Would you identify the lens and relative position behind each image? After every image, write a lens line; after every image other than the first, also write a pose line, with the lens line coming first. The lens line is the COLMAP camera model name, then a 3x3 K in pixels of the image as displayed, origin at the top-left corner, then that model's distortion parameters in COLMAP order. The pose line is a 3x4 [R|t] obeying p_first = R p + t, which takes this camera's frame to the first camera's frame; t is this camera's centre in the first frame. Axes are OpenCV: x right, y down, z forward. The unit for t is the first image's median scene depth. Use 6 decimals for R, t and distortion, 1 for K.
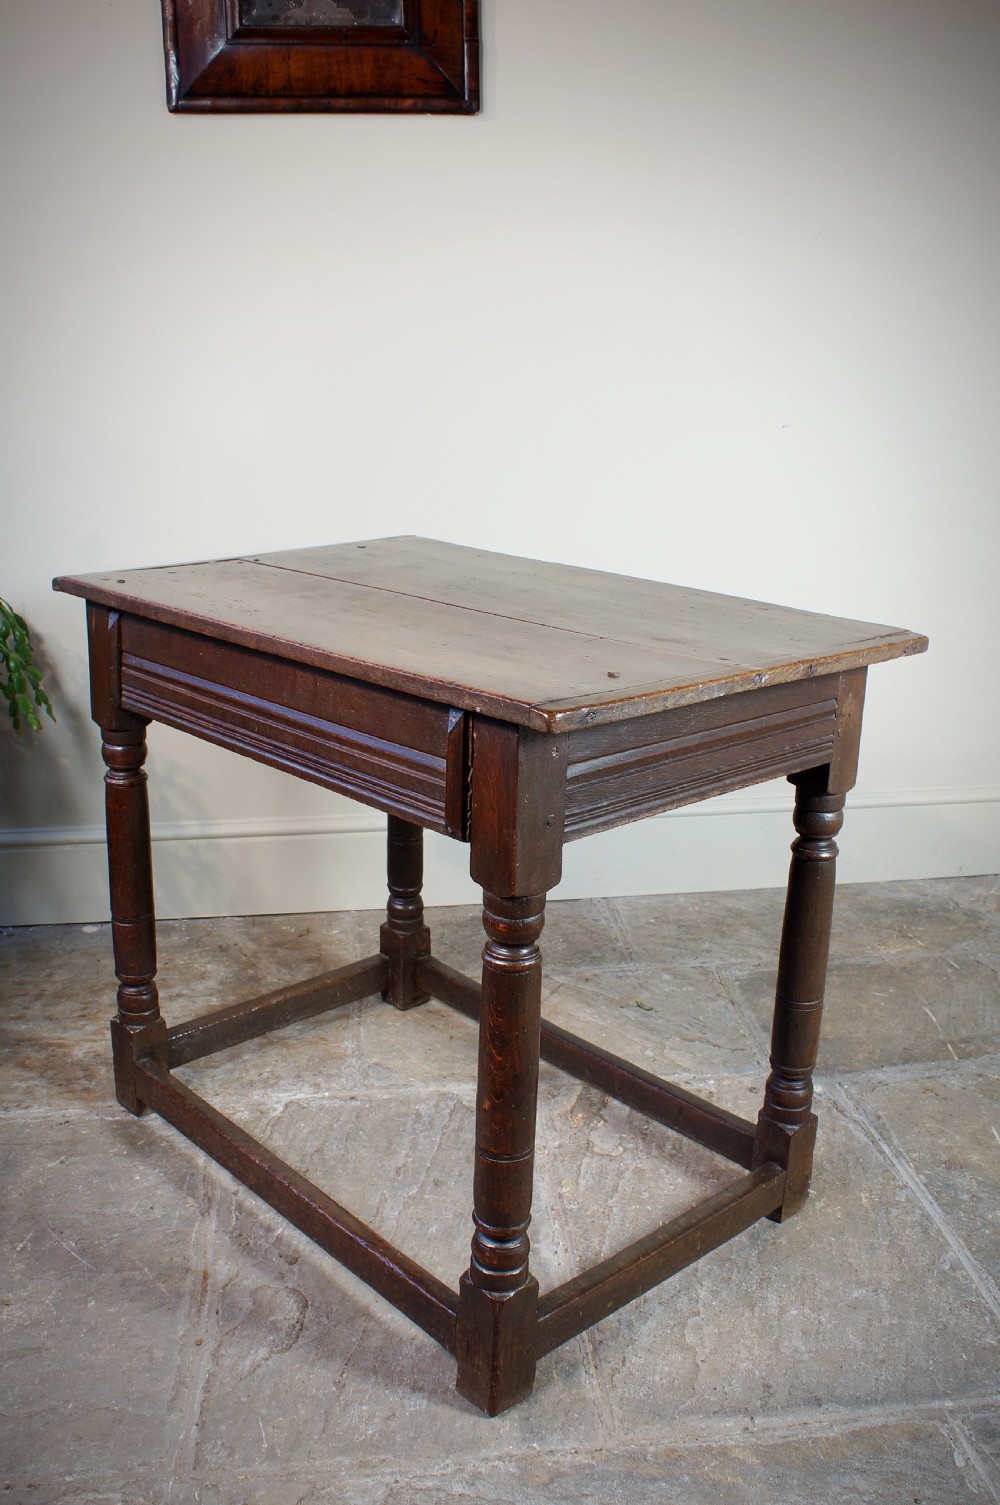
lens RADIAL K [[1381.1, 0, 489.9], [0, 1381.1, 767.7], [0, 0, 1]] dist [-0.099703, 0.000000]
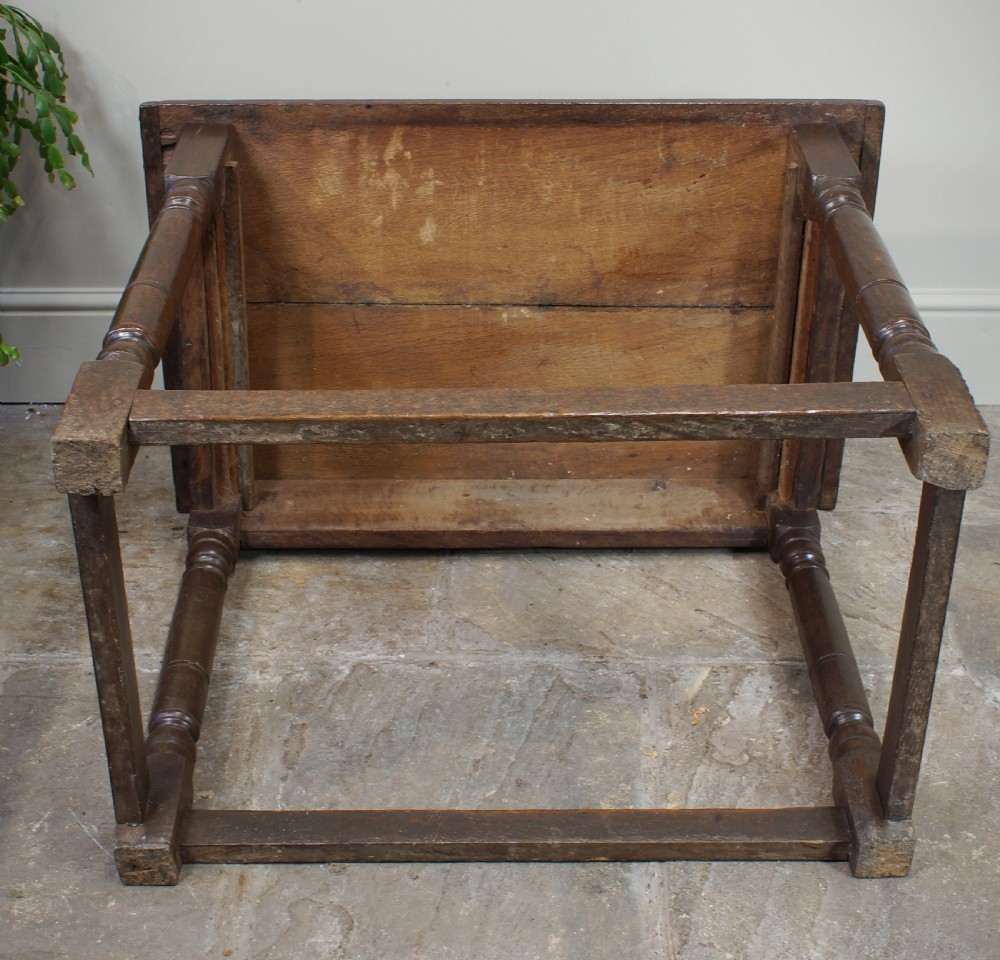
lens RADIAL K [[1784.1, 0, 472.2], [0, 1784.1, 460.8], [0, 0, 1]] dist [-0.095575, 0.000000]
pose [[0.991001, 0.064315, -0.117395, 0.043486], [-0.039146, 0.977917, 0.205294, -0.104244], [0.128006, -0.198851, 0.971634, -0.026488]]
